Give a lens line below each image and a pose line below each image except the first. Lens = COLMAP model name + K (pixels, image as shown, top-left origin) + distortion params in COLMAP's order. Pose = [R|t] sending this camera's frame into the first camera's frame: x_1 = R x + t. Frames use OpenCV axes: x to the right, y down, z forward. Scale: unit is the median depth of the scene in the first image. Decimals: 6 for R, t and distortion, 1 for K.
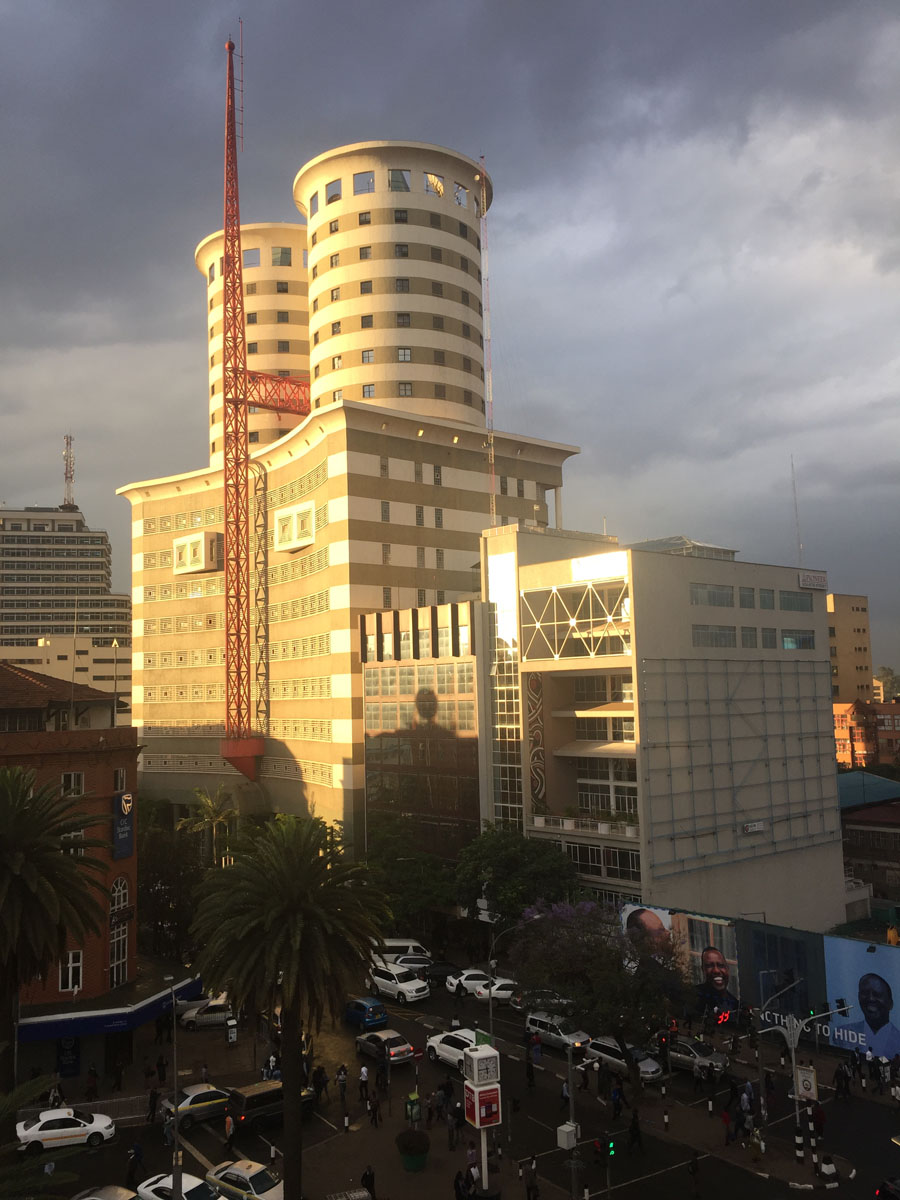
lens RADIAL K [[1015.2, 0, 450.0], [0, 1015.2, 600.0], [0, 0, 1]] dist [0.052054, -0.002384]
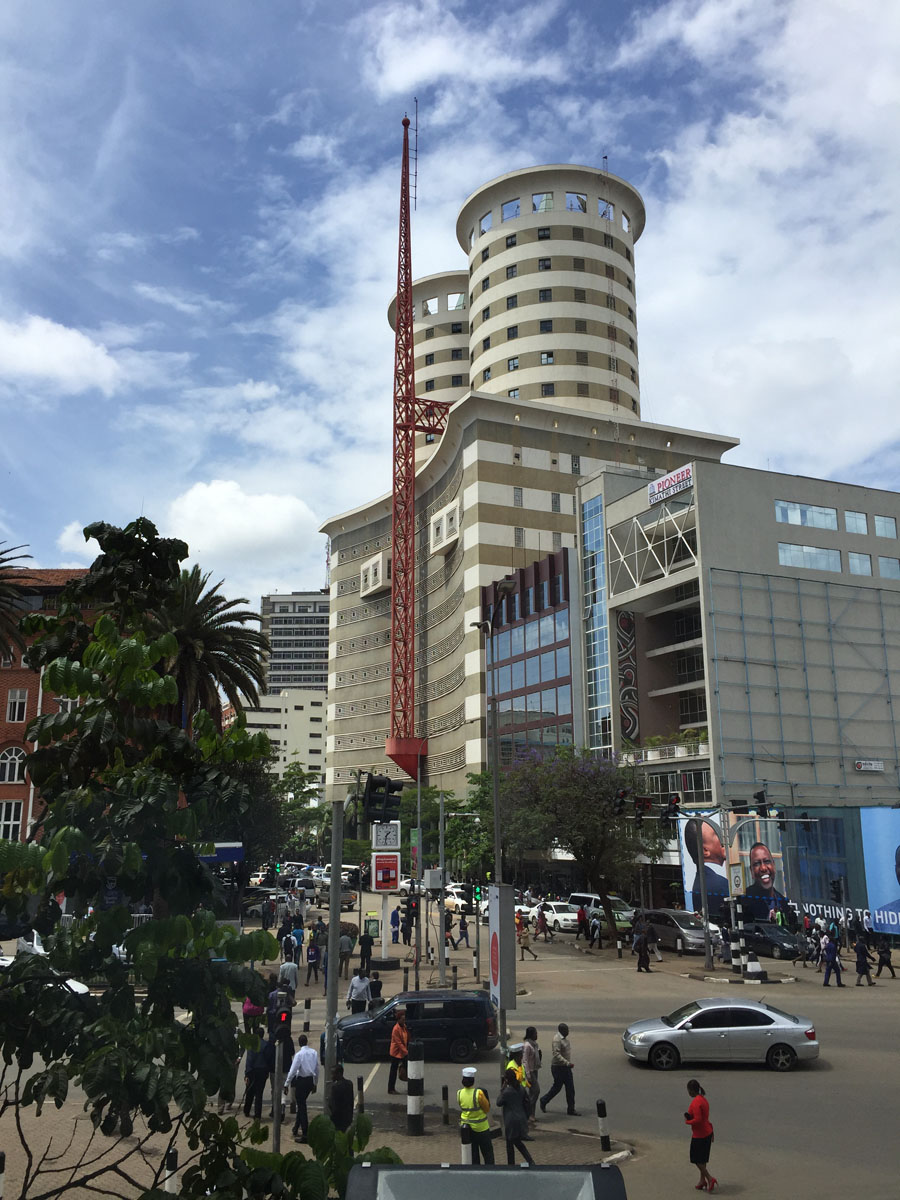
lens RADIAL K [[1015.2, 0, 450.0], [0, 1015.2, 600.0], [0, 0, 1]] dist [0.052054, -0.002384]
pose [[0.957293, -0.041953, -0.286061, 0.208786], [0.006155, 0.992149, -0.124907, 0.187902], [0.289055, 0.117812, 0.950035, 0.021751]]
